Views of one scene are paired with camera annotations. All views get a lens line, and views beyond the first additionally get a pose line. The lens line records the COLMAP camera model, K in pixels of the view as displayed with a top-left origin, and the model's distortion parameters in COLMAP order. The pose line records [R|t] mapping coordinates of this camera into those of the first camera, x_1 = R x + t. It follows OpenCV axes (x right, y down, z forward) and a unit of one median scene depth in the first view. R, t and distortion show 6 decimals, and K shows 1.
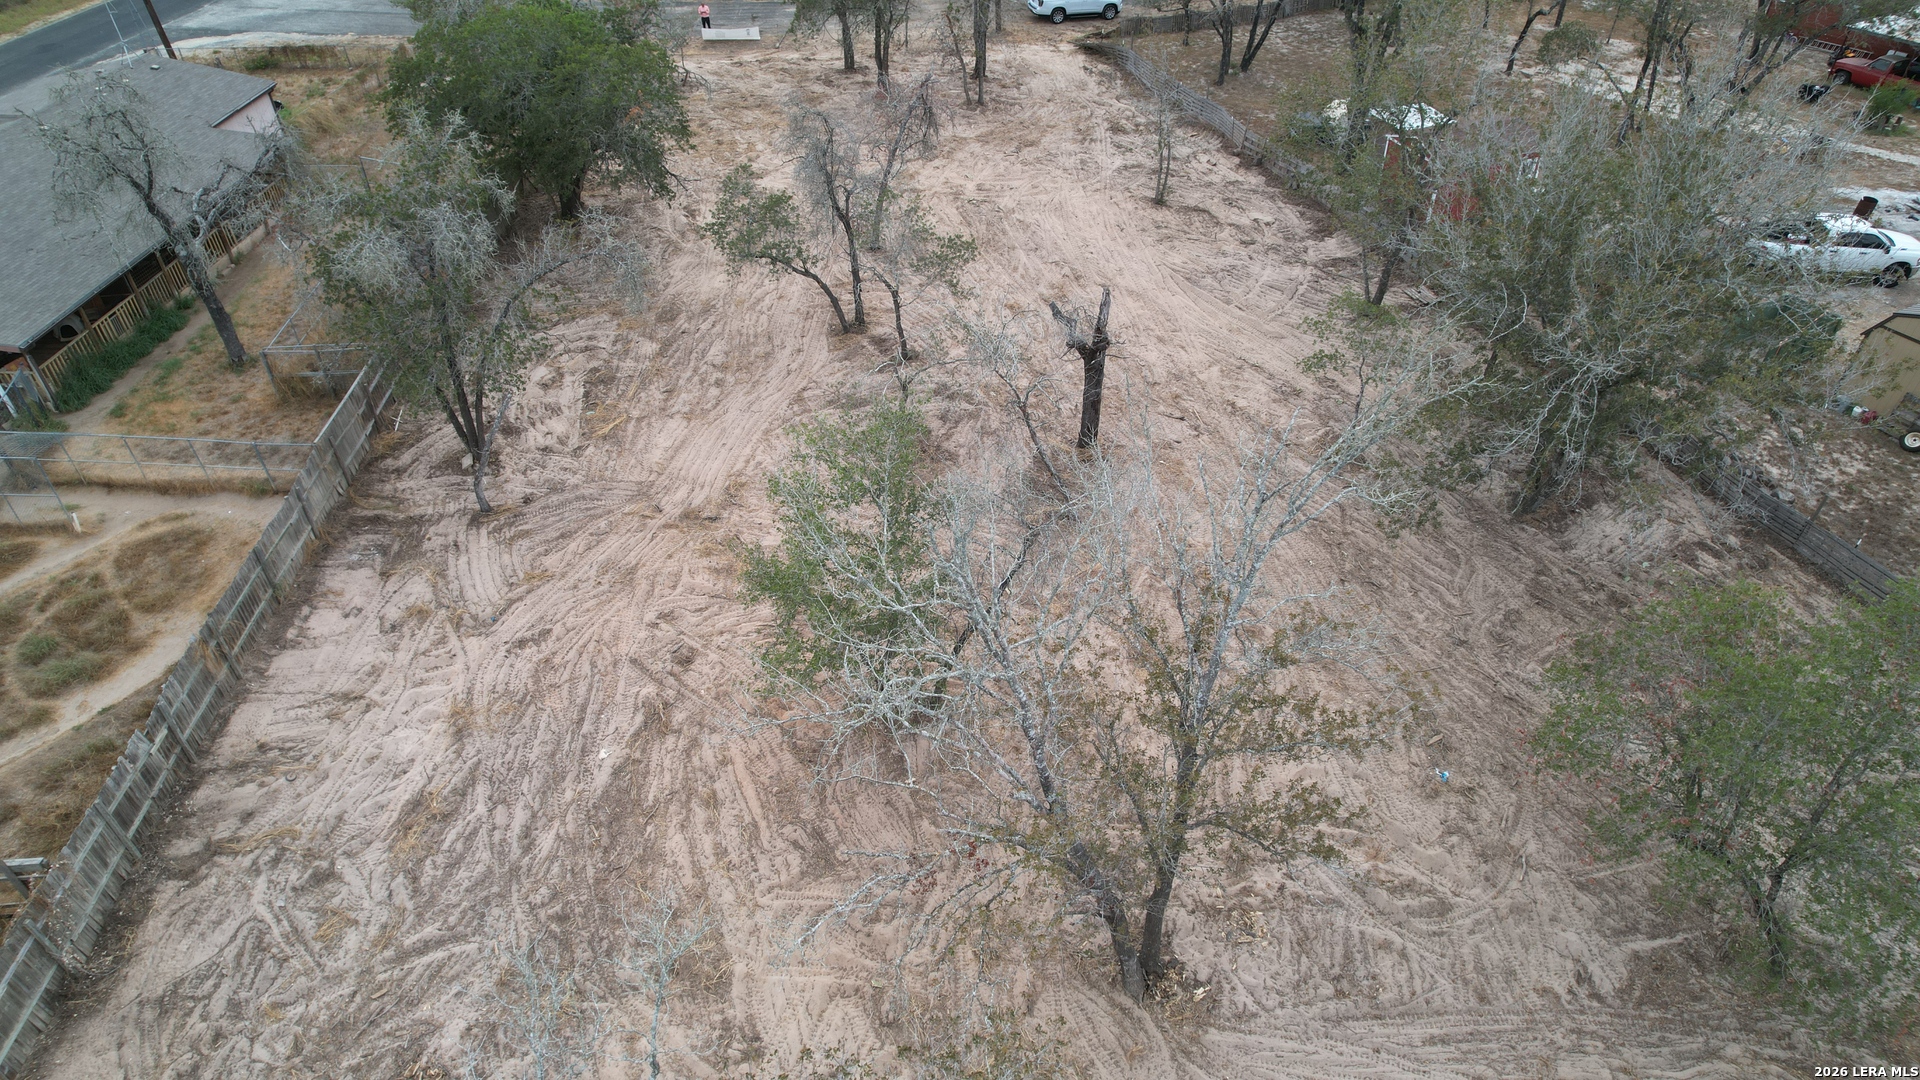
lens RADIAL K [[1202.9, 0, 960.0], [0, 1202.9, 540.0], [0, 0, 1]] dist [-0.087736, 0.072341]
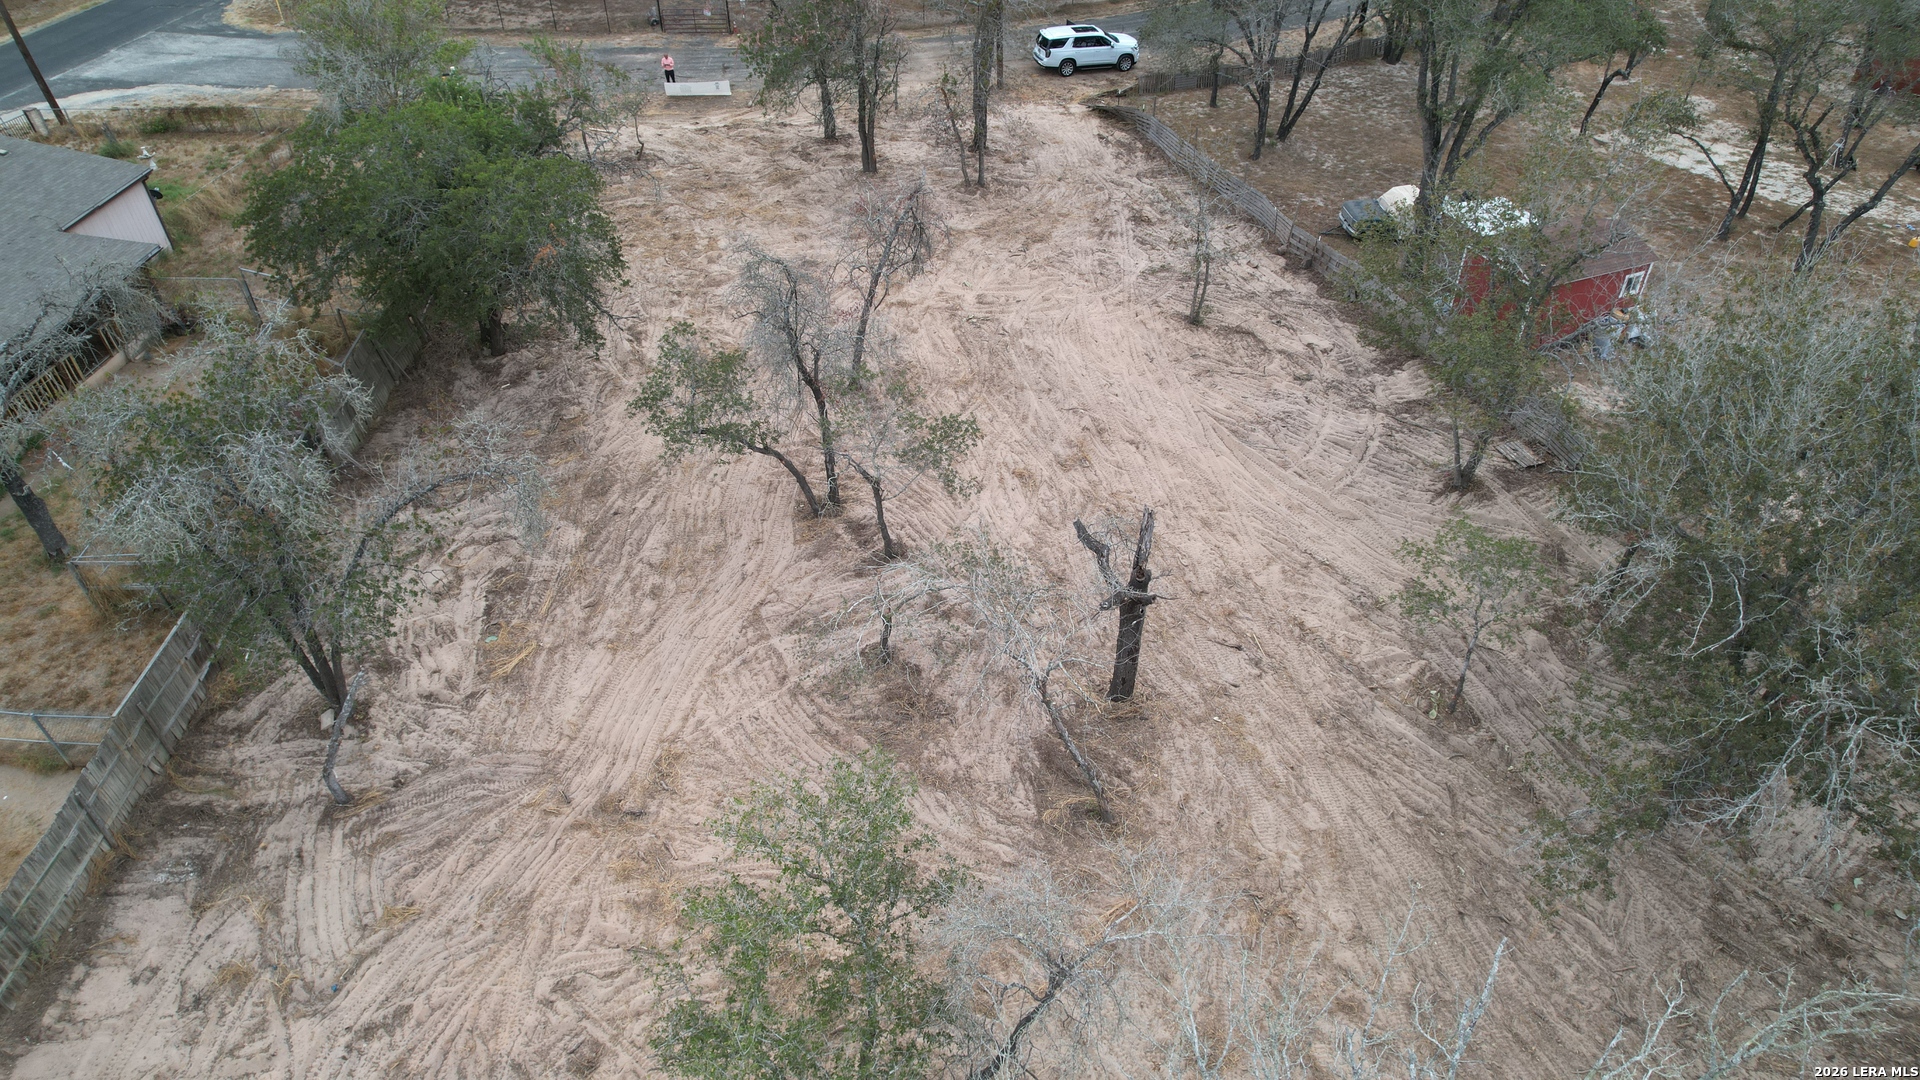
lens RADIAL K [[1202.9, 0, 960.0], [0, 1202.9, 540.0], [0, 0, 1]] dist [-0.087736, 0.072341]
pose [[0.999994, 0.000076, 0.003557, -0.001392], [-0.000087, 0.999995, 0.003068, -0.169852], [-0.003556, -0.003068, 0.999989, 0.203877]]
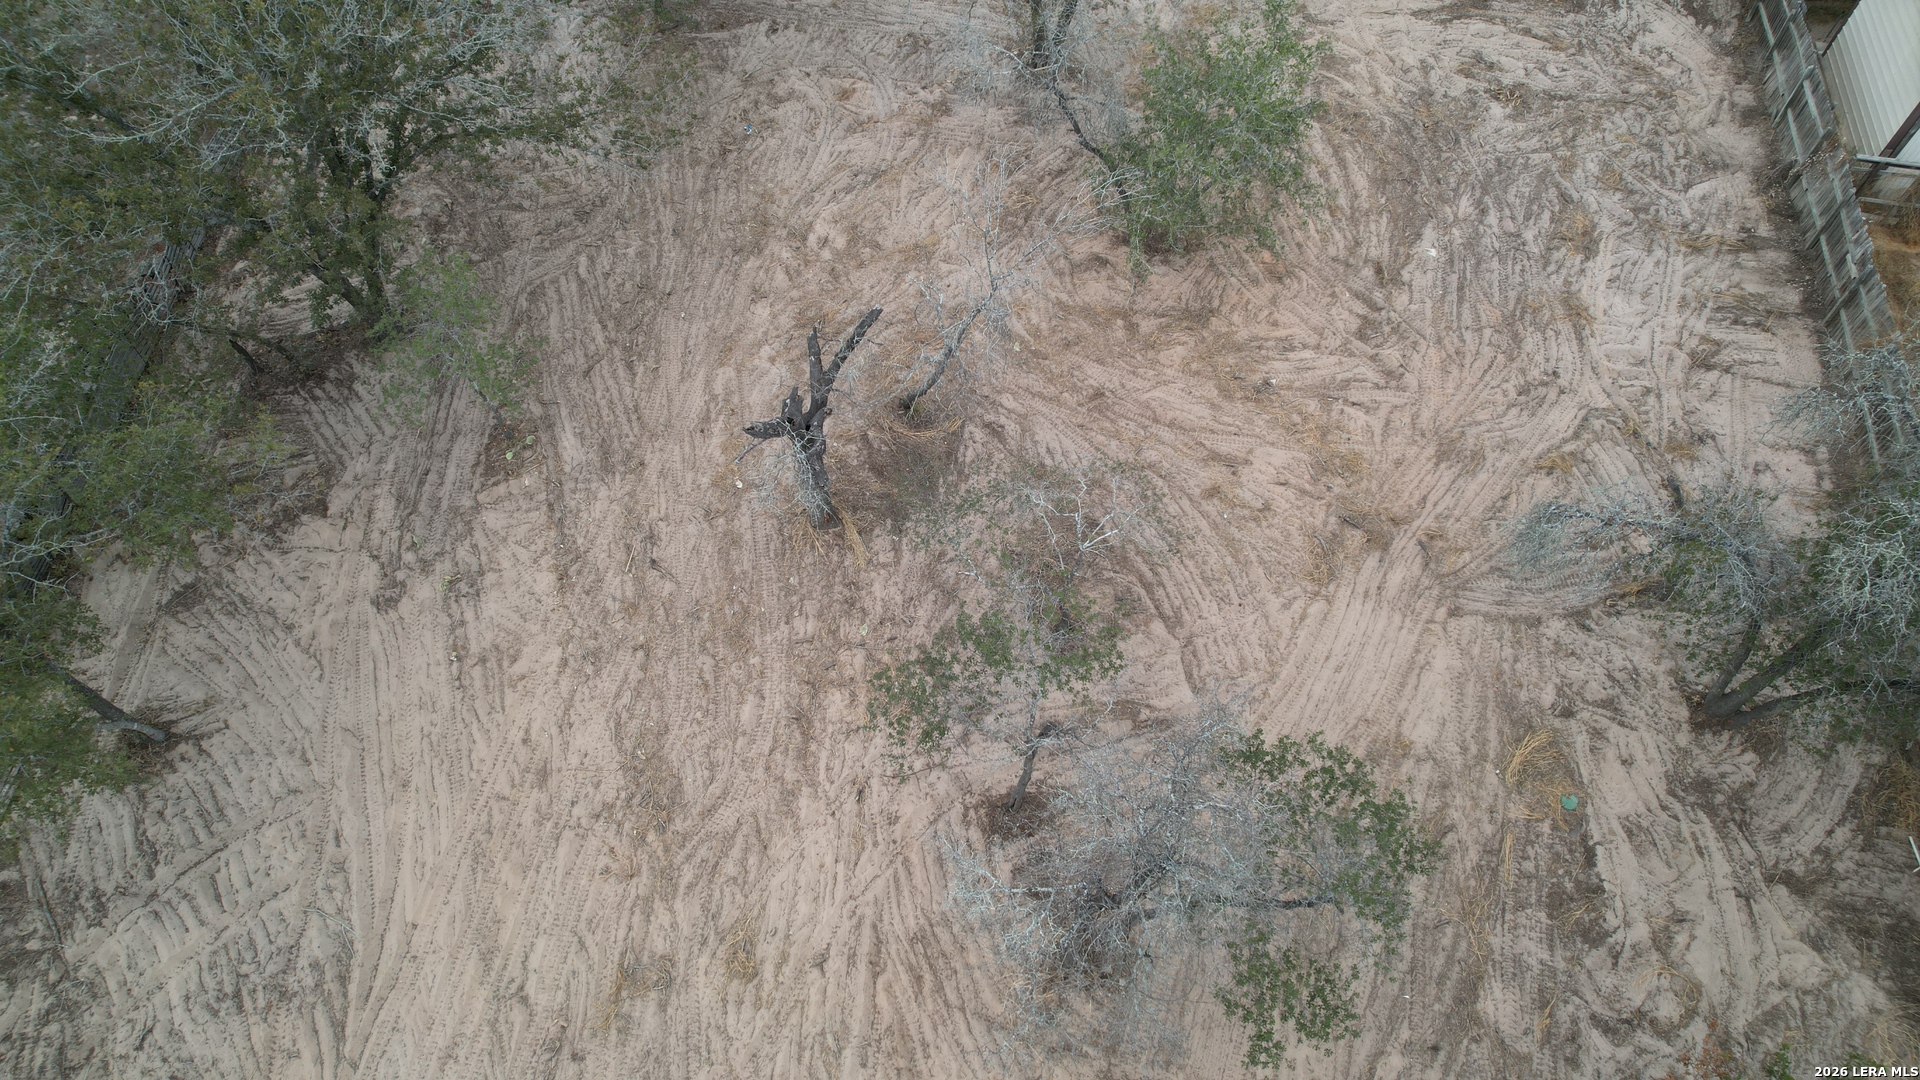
lens RADIAL K [[1202.9, 0, 960.0], [0, 1202.9, 540.0], [0, 0, 1]] dist [-0.087736, 0.072341]
pose [[-0.955307, -0.233633, 0.181120, -0.095434], [0.201552, -0.066559, 0.977214, -0.703607], [-0.216254, 0.970044, 0.110673, 0.850456]]
